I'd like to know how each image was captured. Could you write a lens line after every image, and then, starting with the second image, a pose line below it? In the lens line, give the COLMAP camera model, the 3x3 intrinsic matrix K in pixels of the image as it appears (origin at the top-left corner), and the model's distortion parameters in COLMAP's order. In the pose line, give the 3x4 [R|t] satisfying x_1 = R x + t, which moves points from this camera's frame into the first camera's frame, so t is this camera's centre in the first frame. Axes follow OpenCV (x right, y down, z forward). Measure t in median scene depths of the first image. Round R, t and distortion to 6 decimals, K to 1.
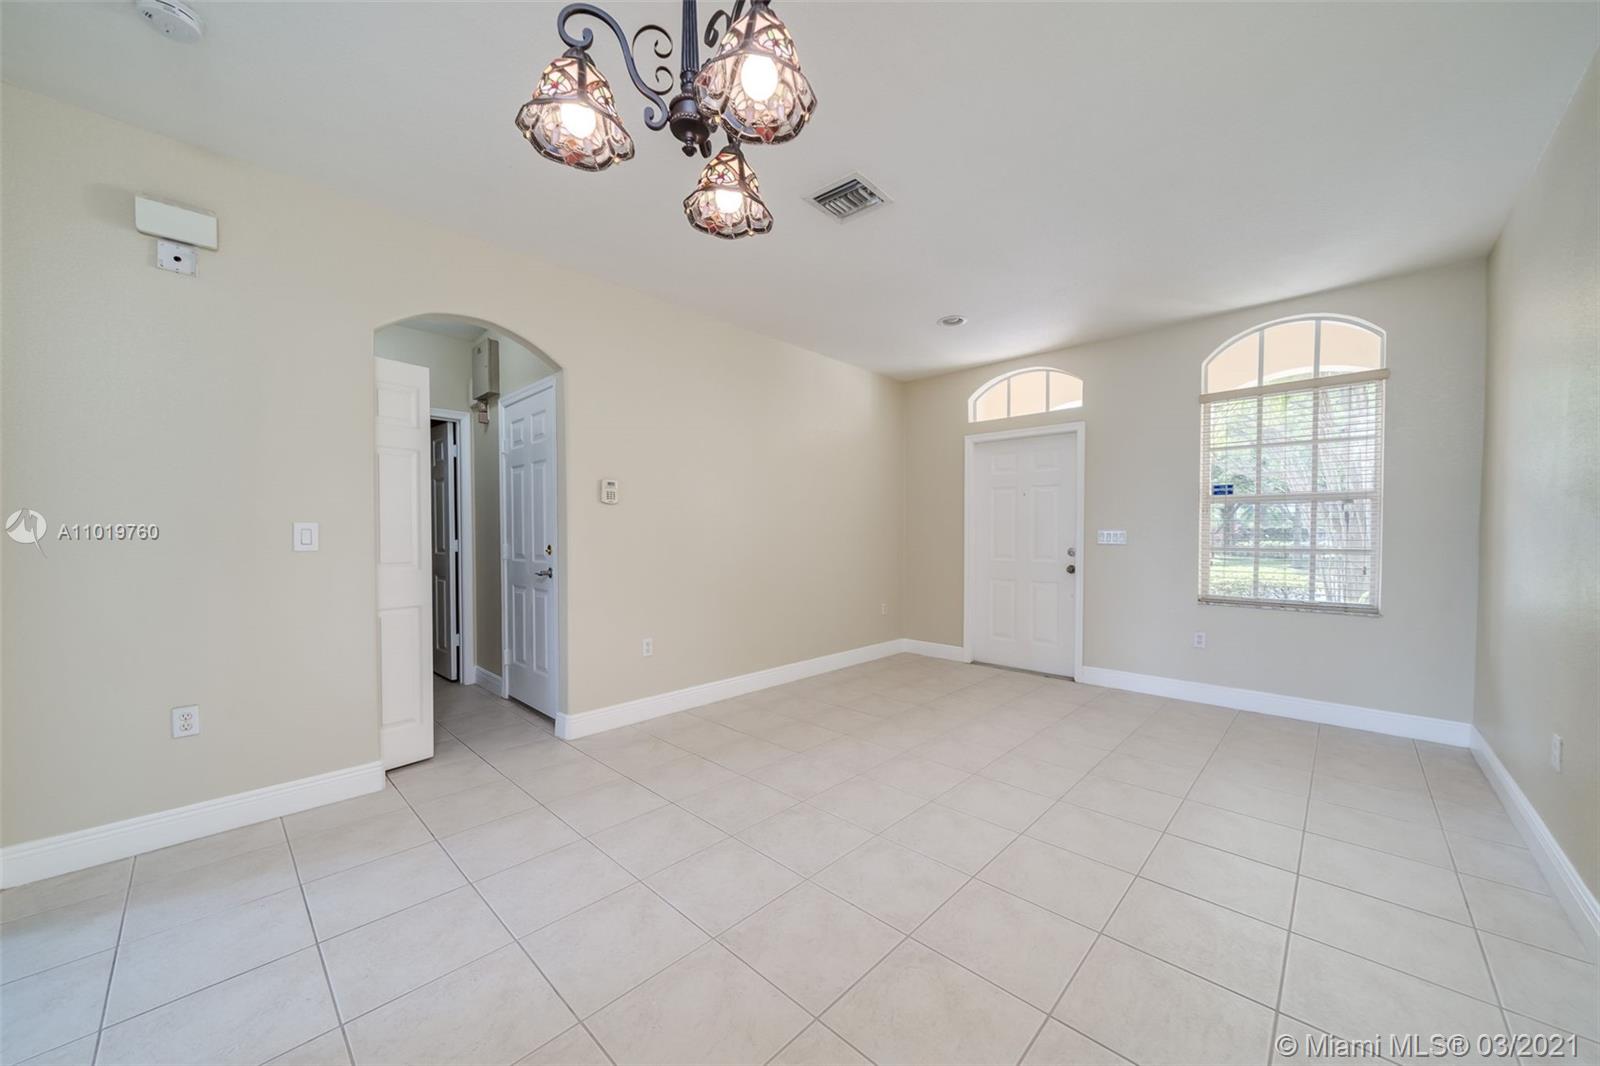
lens RADIAL K [[579.5, 0, 791.5], [0, 579.5, 542.7], [0, 0, 1]] dist [-0.000306, -0.000077]
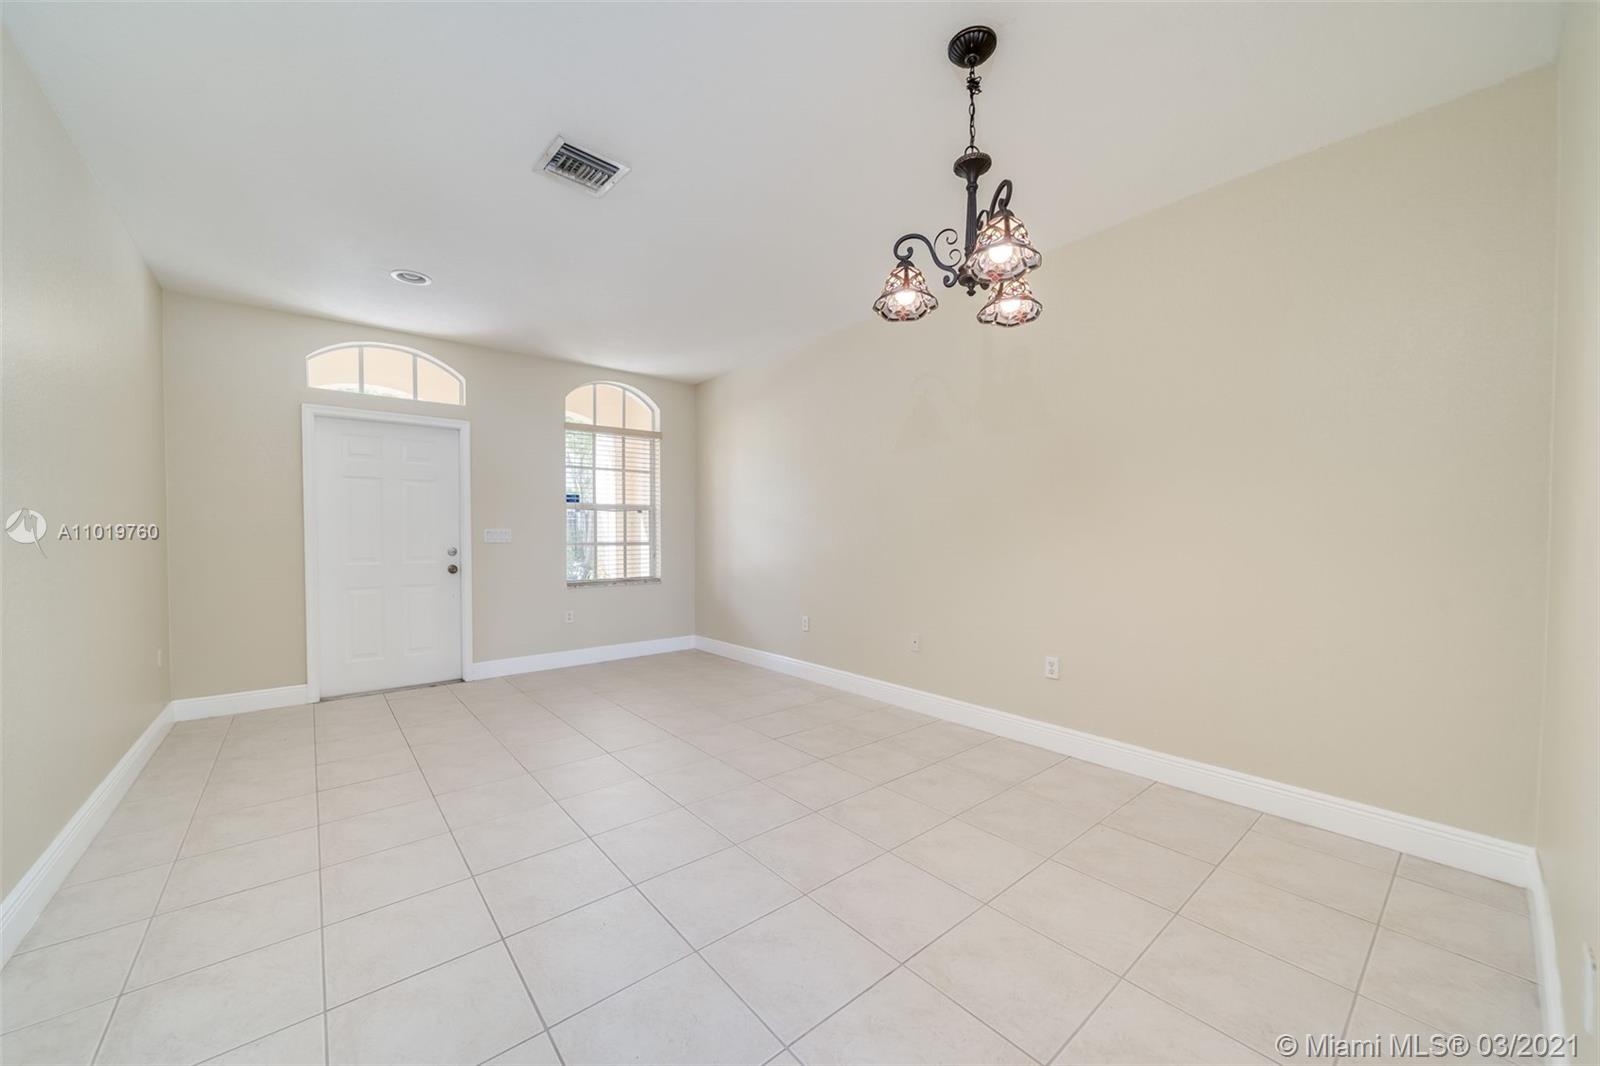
lens RADIAL K [[579.5, 0, 791.5], [0, 579.5, 542.7], [0, 0, 1]] dist [-0.000306, -0.000077]
pose [[0.112636, -0.014802, 0.993526, -0.437348], [0.022329, 0.999674, 0.012363, 0.002250], [-0.993385, 0.020792, 0.112930, 0.333262]]
